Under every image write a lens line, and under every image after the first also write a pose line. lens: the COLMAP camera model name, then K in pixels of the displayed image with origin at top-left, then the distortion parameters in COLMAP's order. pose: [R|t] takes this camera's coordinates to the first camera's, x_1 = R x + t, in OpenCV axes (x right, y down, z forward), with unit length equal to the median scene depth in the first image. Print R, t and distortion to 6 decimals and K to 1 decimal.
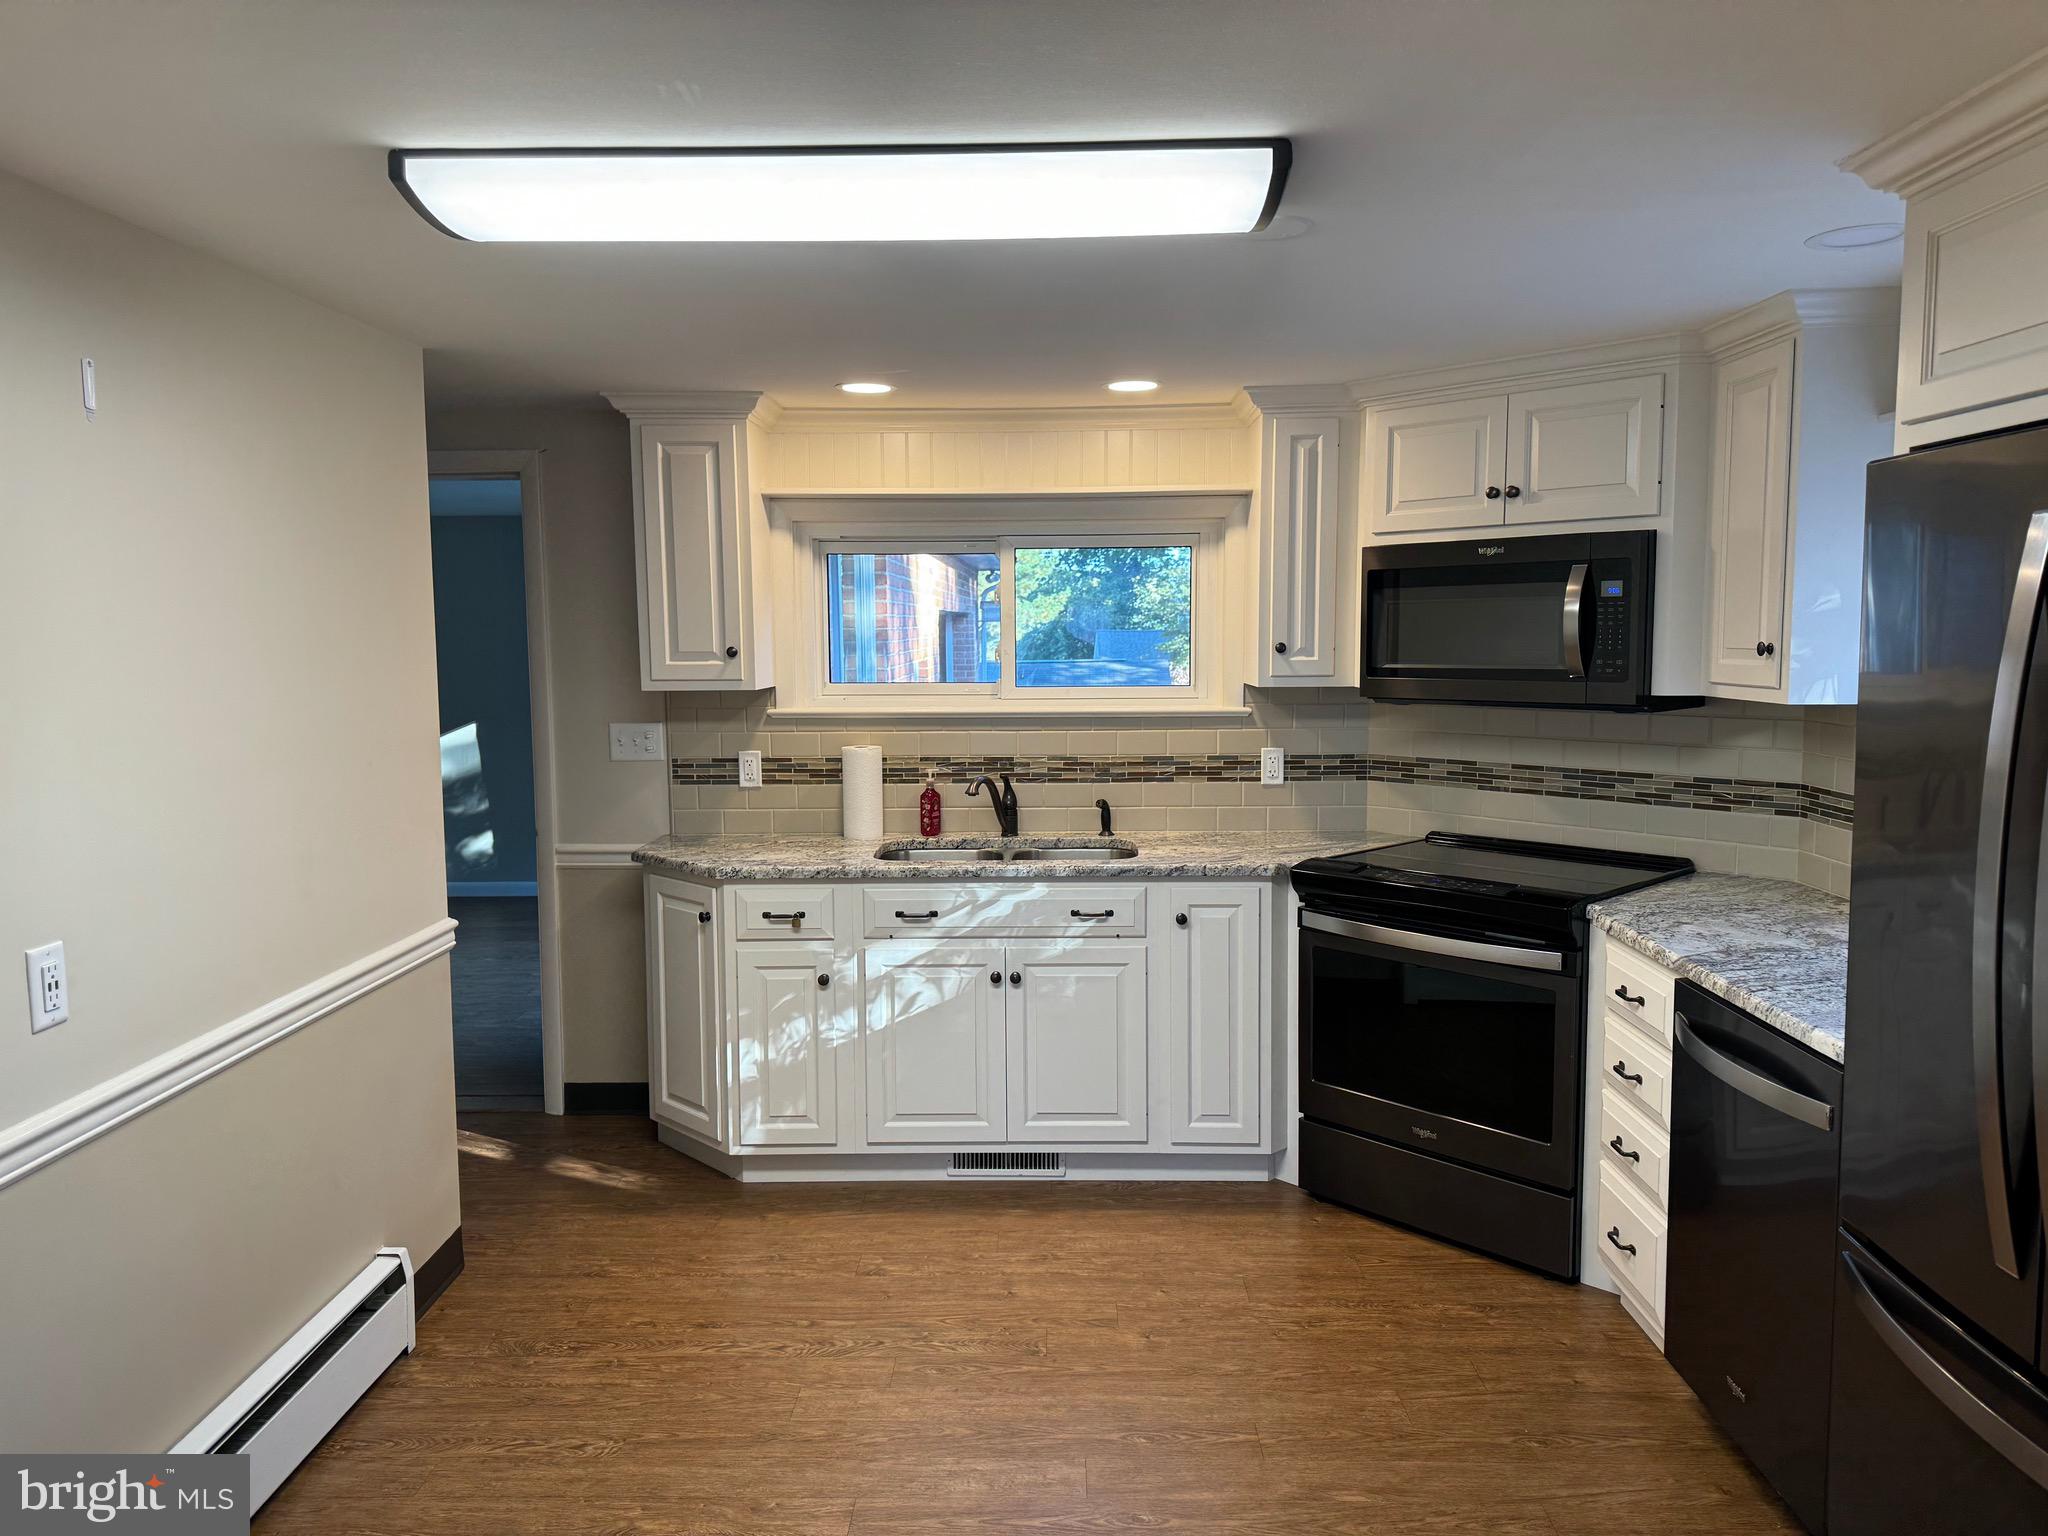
lens RADIAL K [[1488.4, 0, 1026.8], [0, 1488.4, 774.2], [0, 0, 1]] dist [0.054534, -0.055382]
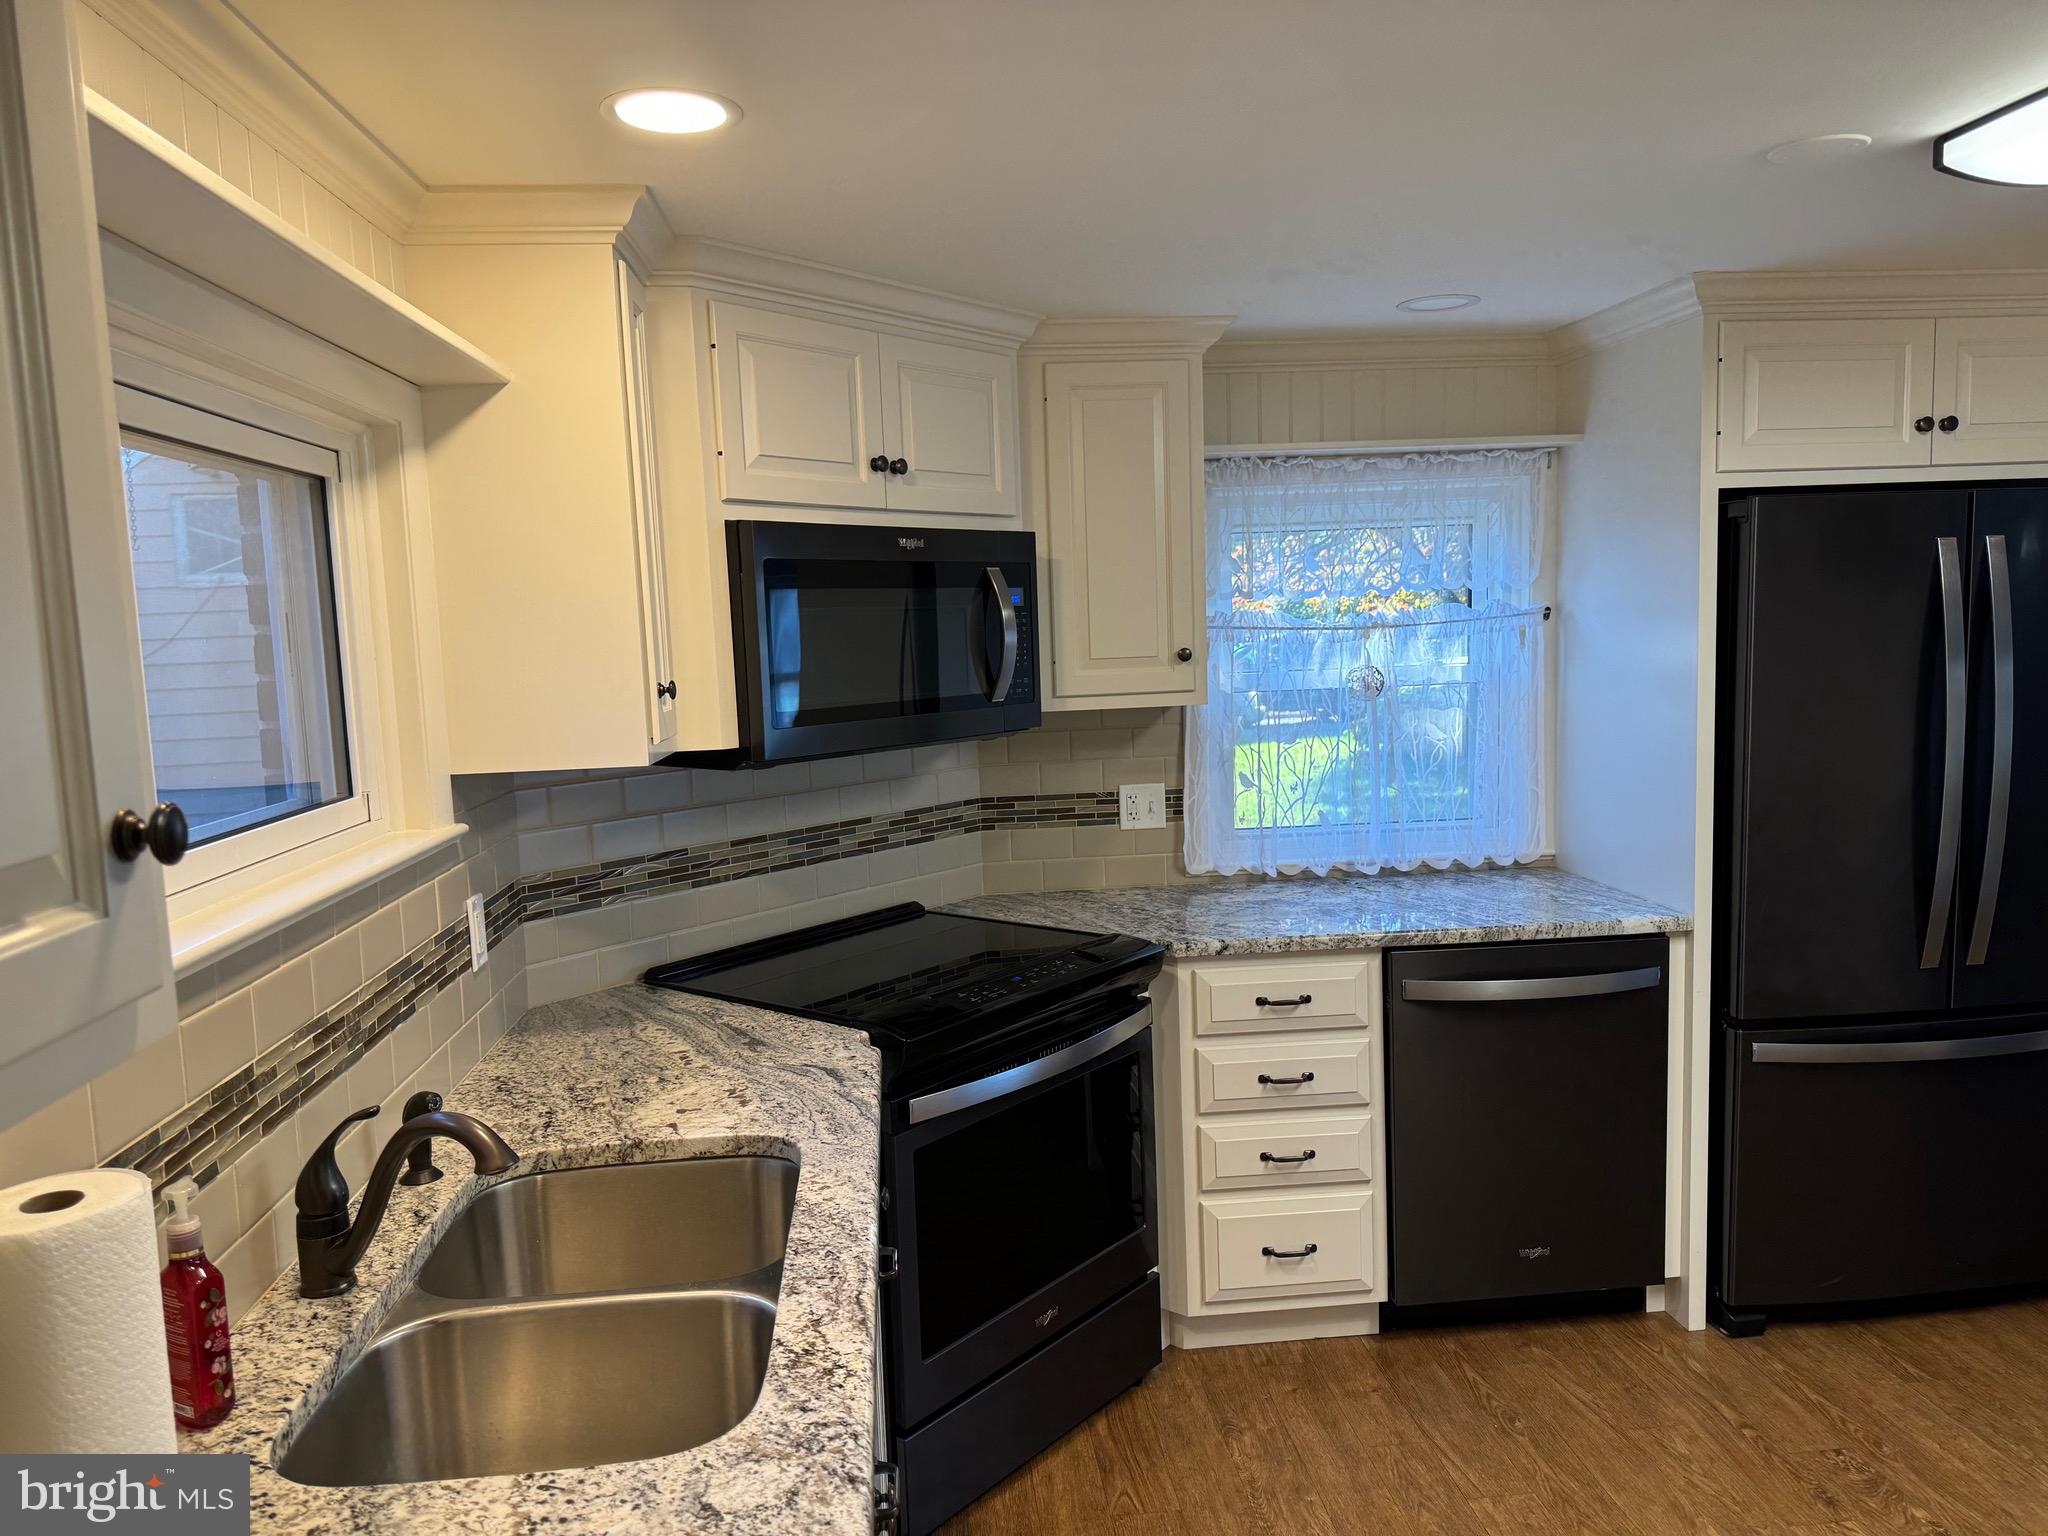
lens RADIAL K [[1488.4, 0, 1026.8], [0, 1488.4, 774.2], [0, 0, 1]] dist [0.054534, -0.055382]
pose [[-0.132189, -0.098375, 0.986331, -0.435788], [0.128758, 0.984928, 0.115492, -0.112872], [-0.982826, 0.142265, -0.117530, 1.034794]]
